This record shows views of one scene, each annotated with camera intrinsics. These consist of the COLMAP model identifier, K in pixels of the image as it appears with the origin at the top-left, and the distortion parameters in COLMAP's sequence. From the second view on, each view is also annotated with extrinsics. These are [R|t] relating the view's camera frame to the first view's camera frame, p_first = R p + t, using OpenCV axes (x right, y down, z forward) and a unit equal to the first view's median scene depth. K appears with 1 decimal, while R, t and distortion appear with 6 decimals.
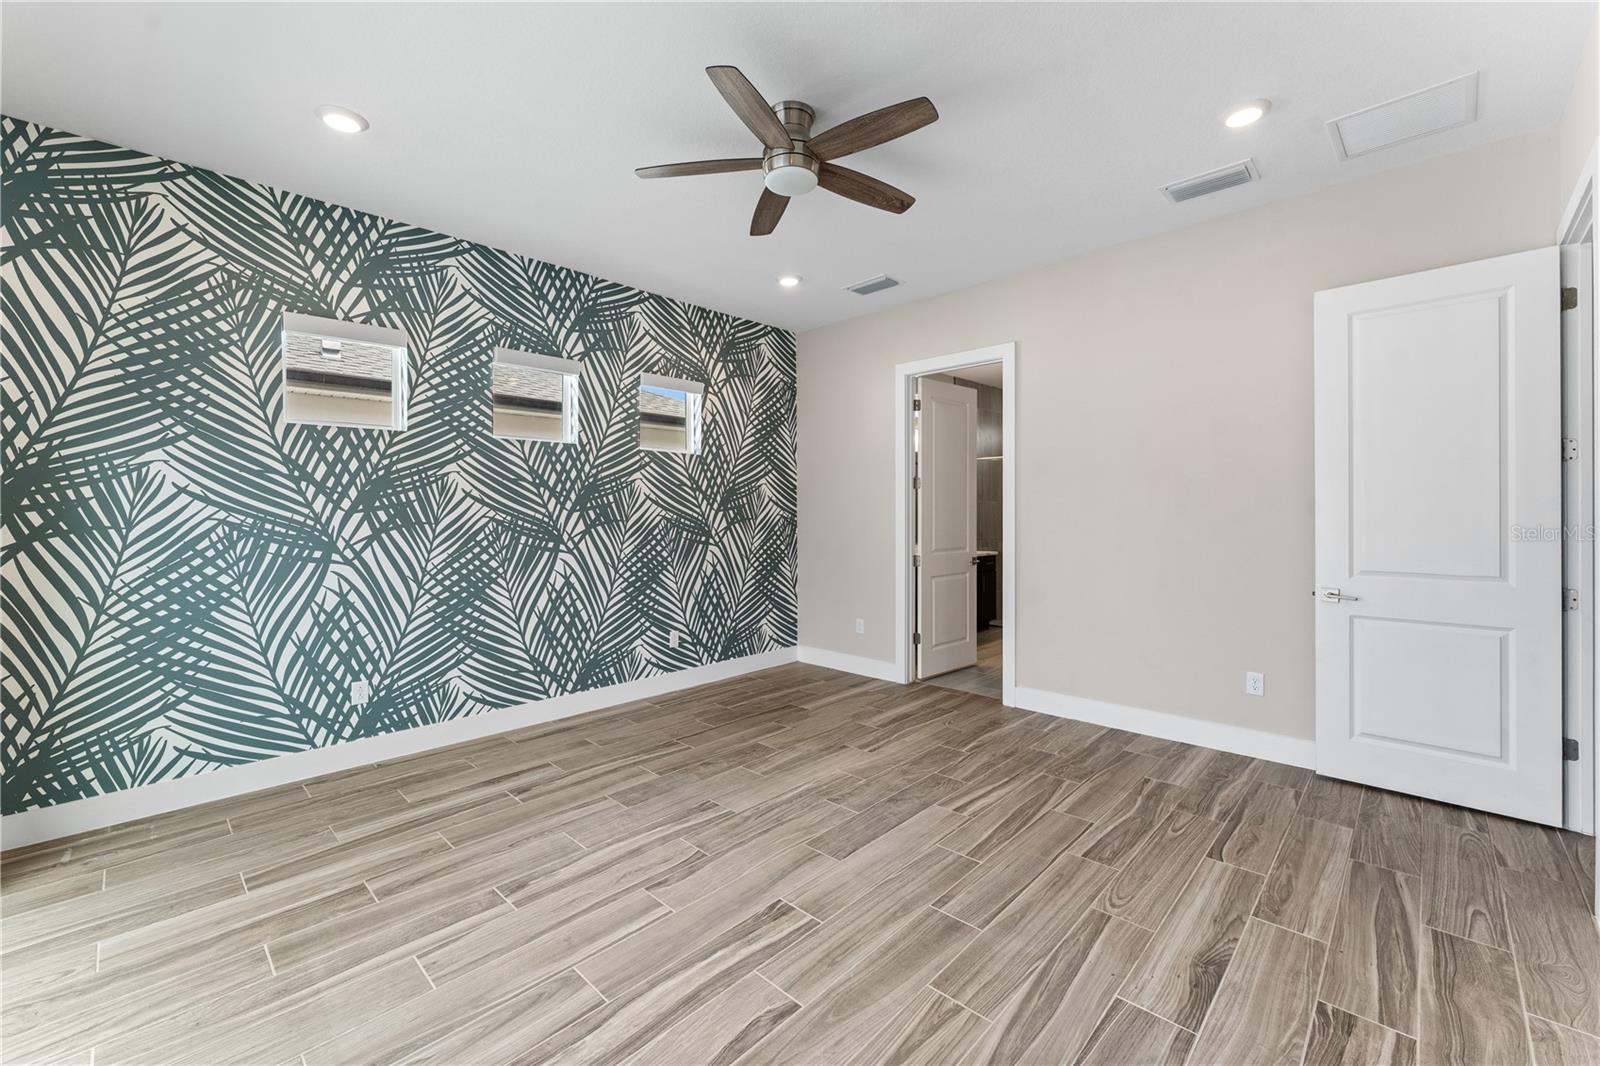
lens RADIAL K [[647.8, 0, 796.4], [0, 647.8, 513.0], [0, 0, 1]] dist [-0.001483, 0.000049]
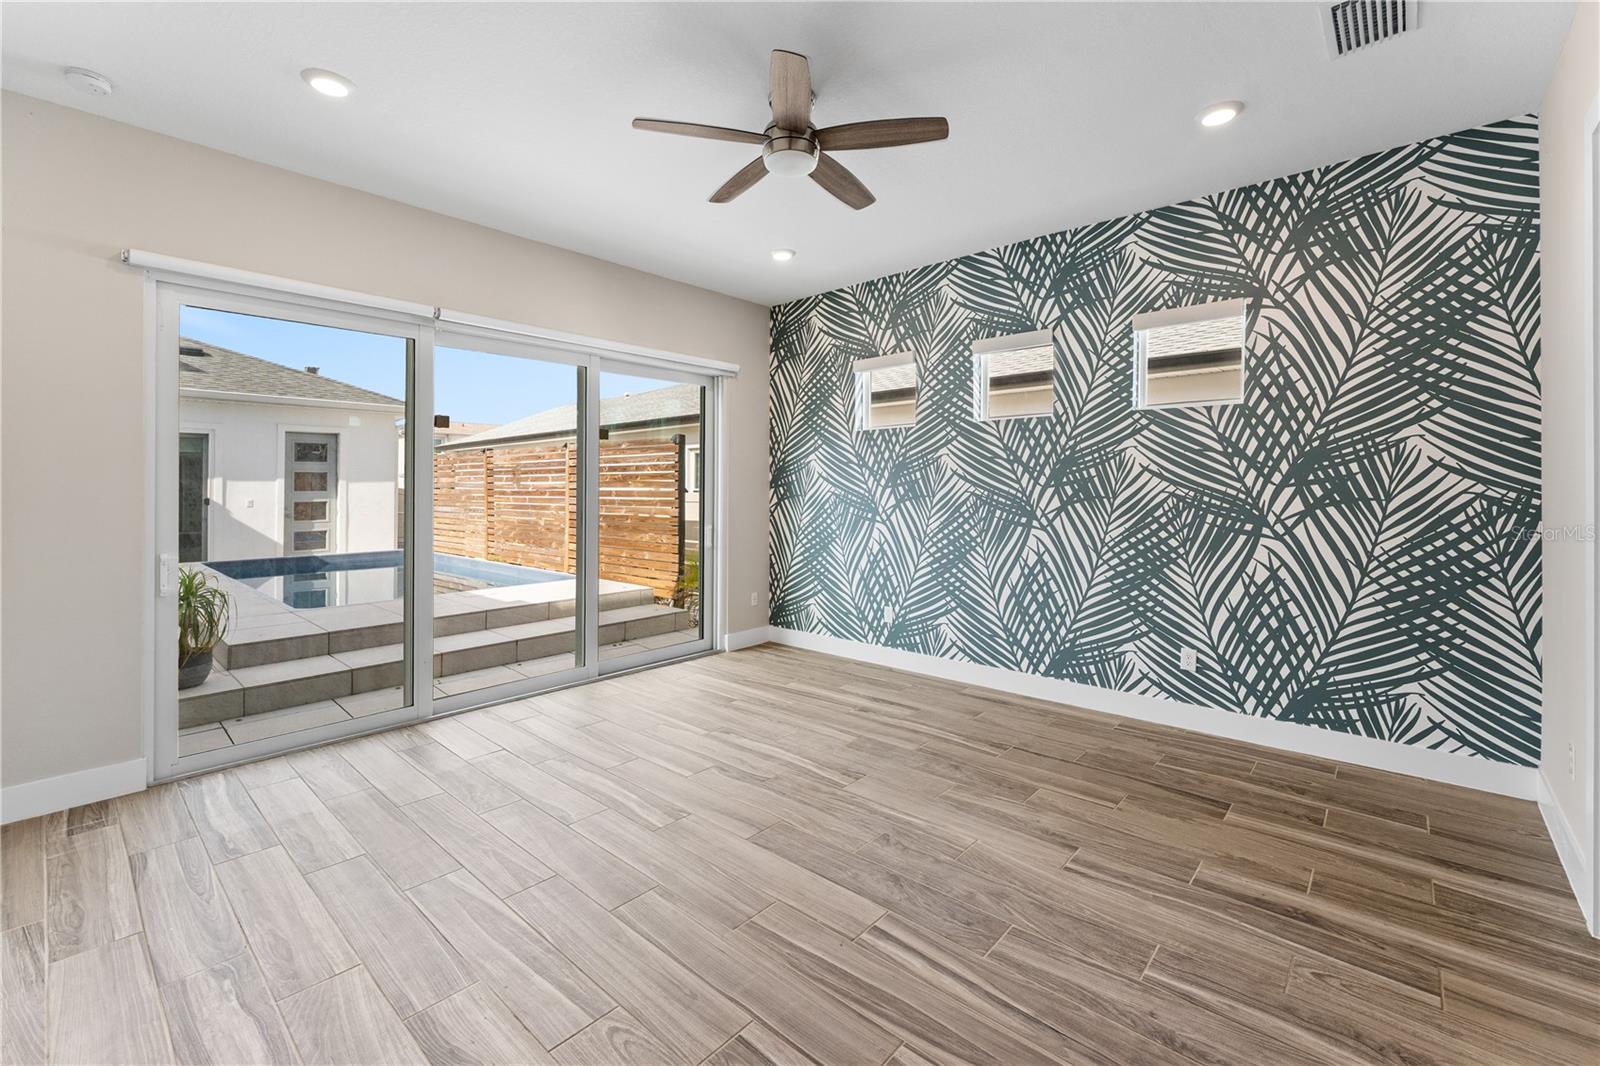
lens RADIAL K [[672.8, 0, 805.3], [0, 672.8, 486.3], [0, 0, 1]] dist [-0.003056, -0.000272]
pose [[0.048077, 0.000953, -0.998843, 0.783348], [0.000602, 0.999999, 0.000983, -0.005650], [0.998843, -0.000648, 0.048077, 0.738767]]
